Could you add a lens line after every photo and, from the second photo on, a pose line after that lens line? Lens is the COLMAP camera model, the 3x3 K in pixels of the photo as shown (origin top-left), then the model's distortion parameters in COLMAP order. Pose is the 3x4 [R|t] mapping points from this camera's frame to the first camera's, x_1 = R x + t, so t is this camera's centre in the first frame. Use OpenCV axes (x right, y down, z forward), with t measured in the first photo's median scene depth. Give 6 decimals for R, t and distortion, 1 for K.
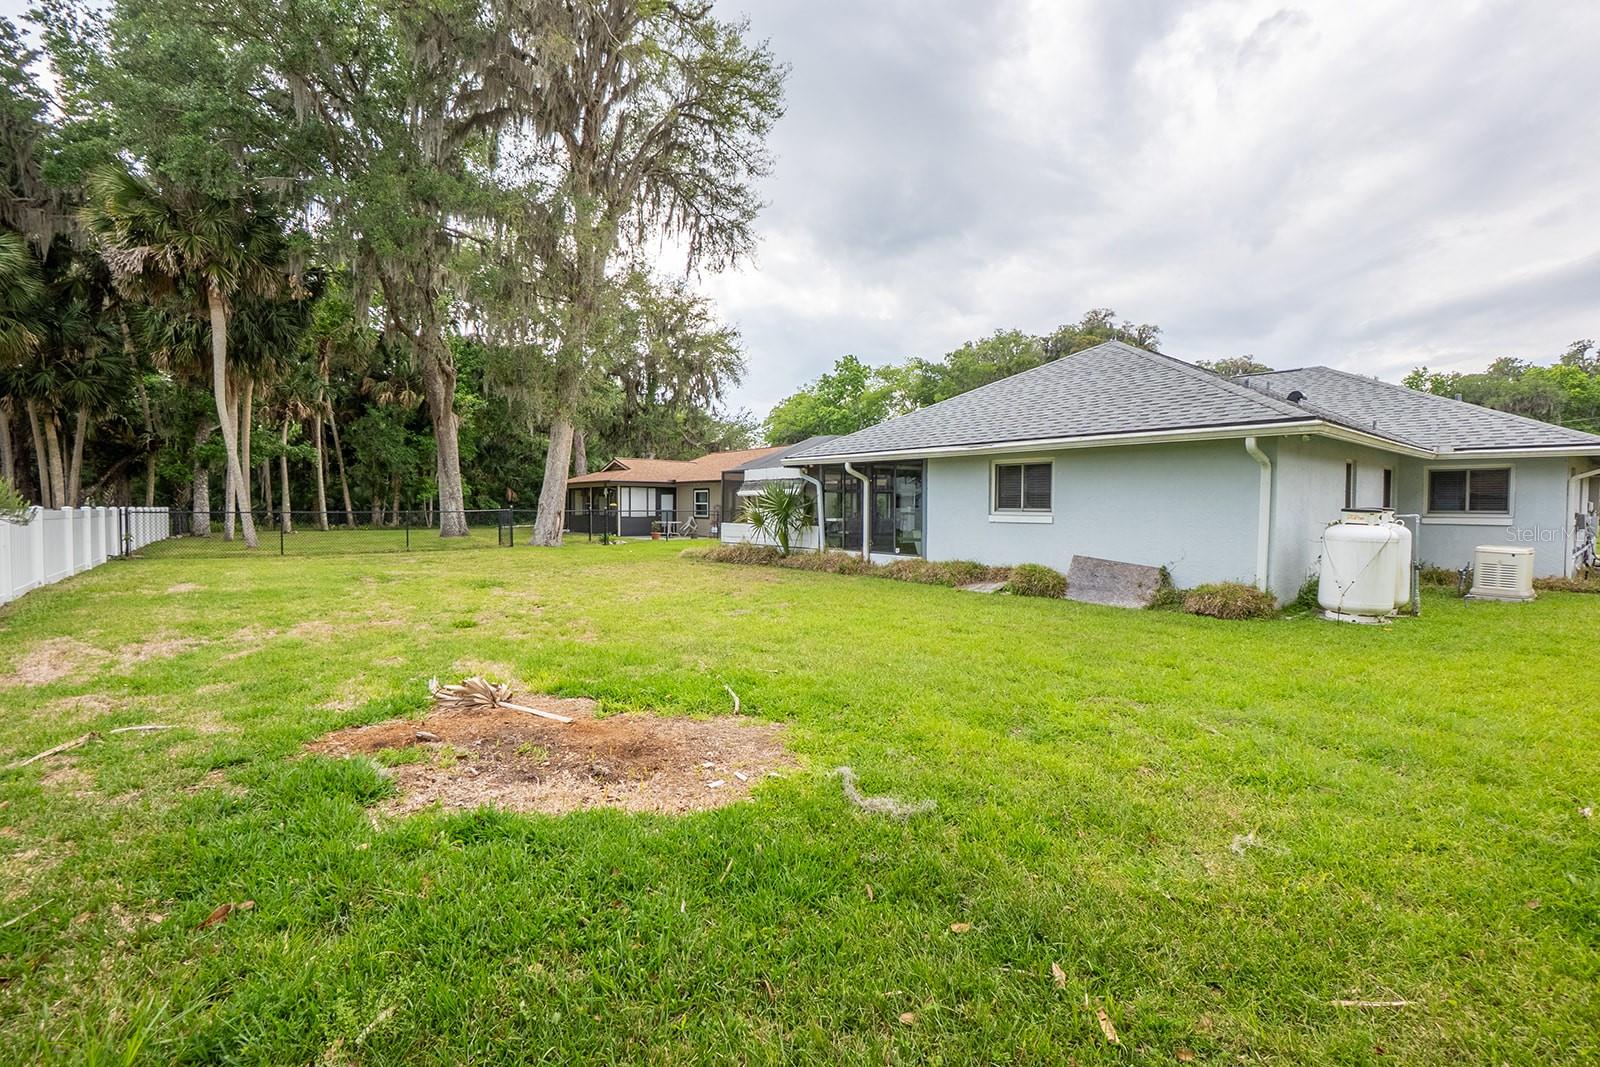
lens RADIAL K [[708.6, 0, 800.6], [0, 708.6, 530.3], [0, 0, 1]] dist [-0.042021, 0.007039]
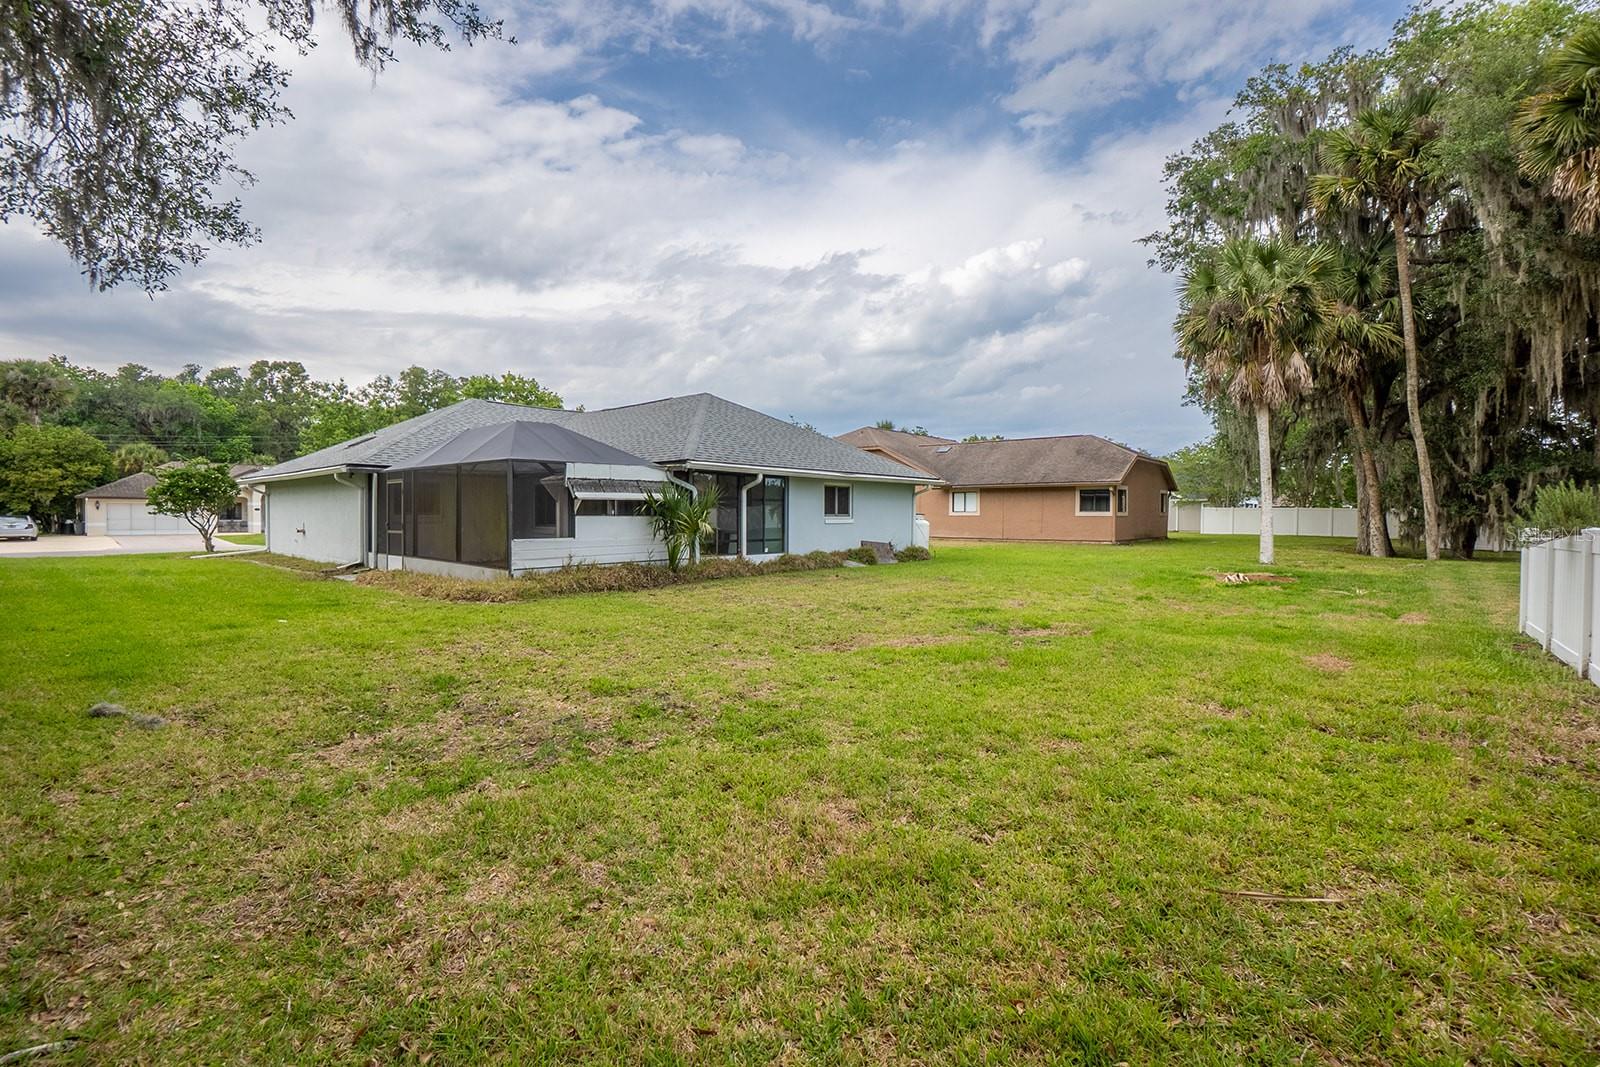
lens RADIAL K [[708.6, 0, 800.5], [0, 708.6, 526.2], [0, 0, 1]] dist [-0.042021, 0.007039]
pose [[-0.182599, -0.023331, 0.982911, -1.042774], [0.028307, 0.999179, 0.028976, -0.044666], [-0.982780, 0.033115, -0.181789, 1.150519]]
